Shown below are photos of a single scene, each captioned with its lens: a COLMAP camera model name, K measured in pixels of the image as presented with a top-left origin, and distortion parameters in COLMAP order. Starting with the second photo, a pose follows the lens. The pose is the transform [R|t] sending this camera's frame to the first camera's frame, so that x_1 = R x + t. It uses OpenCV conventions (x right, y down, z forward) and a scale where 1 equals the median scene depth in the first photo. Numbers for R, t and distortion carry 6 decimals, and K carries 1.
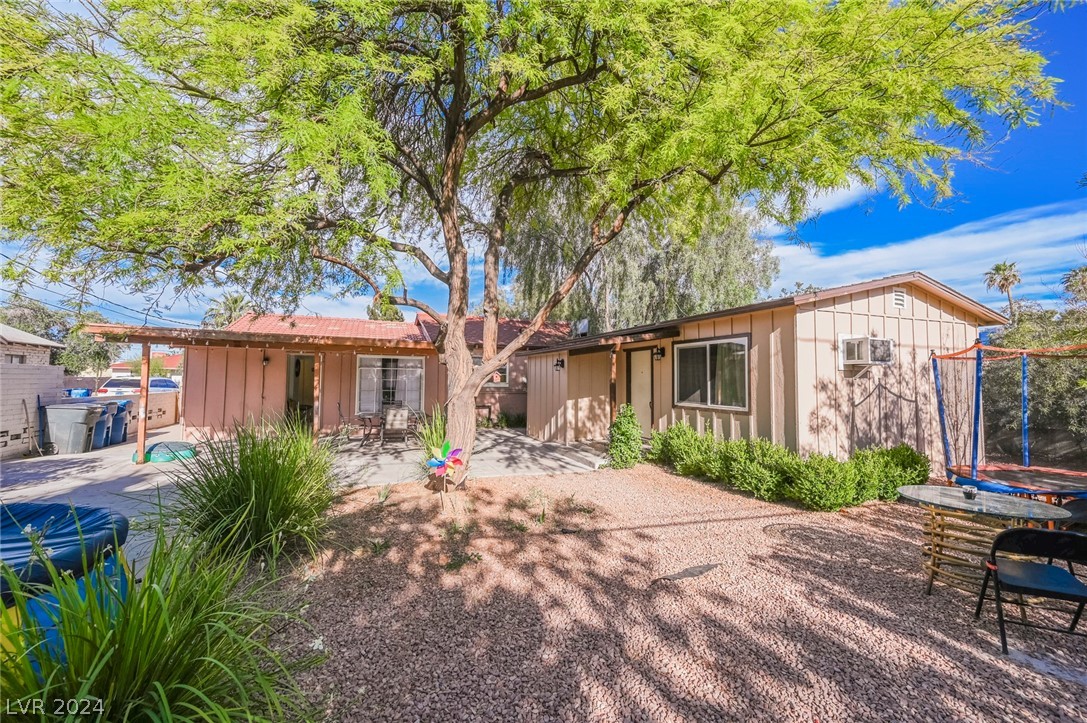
lens RADIAL K [[428.7, 0, 543.5], [0, 428.7, 361.5], [0, 0, 1]] dist [0.000132, 0.000185]
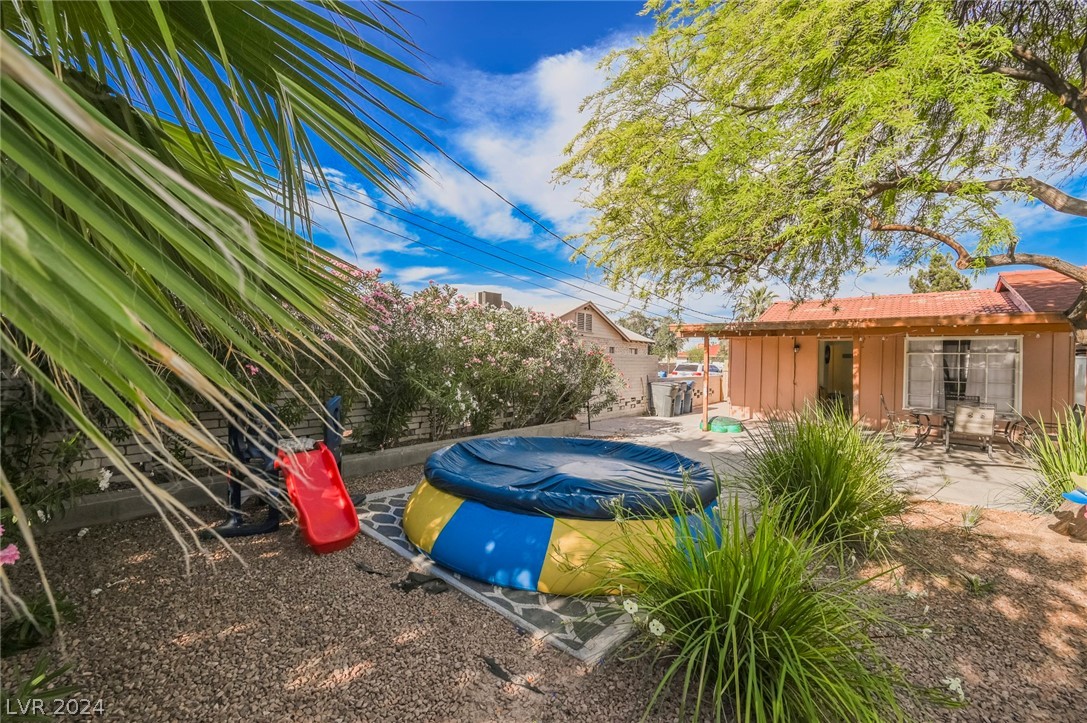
lens RADIAL K [[430.3, 0, 543.5], [0, 430.3, 361.5], [0, 0, 1]] dist [0.006014, -0.000221]
pose [[0.468881, 0.000220, -0.883261, -0.030795], [0.027609, 0.999508, 0.014905, -0.001269], [0.882830, -0.031374, 0.468644, -0.017223]]
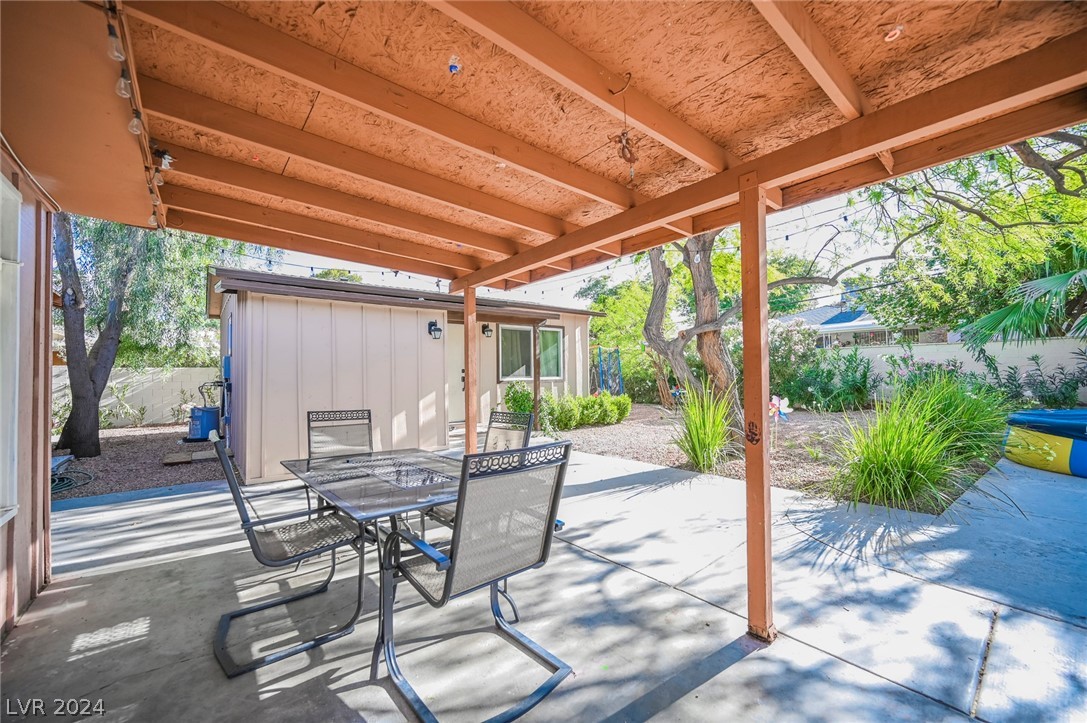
lens RADIAL K [[428.7, 0, 543.5], [0, 428.7, 361.5], [0, 0, 1]] dist [0.000132, 0.000185]
pose [[-0.304145, 0.019321, 0.952430, -0.736452], [-0.029449, 0.999126, -0.029673, 0.081402], [-0.952170, -0.037073, -0.303310, 1.216765]]
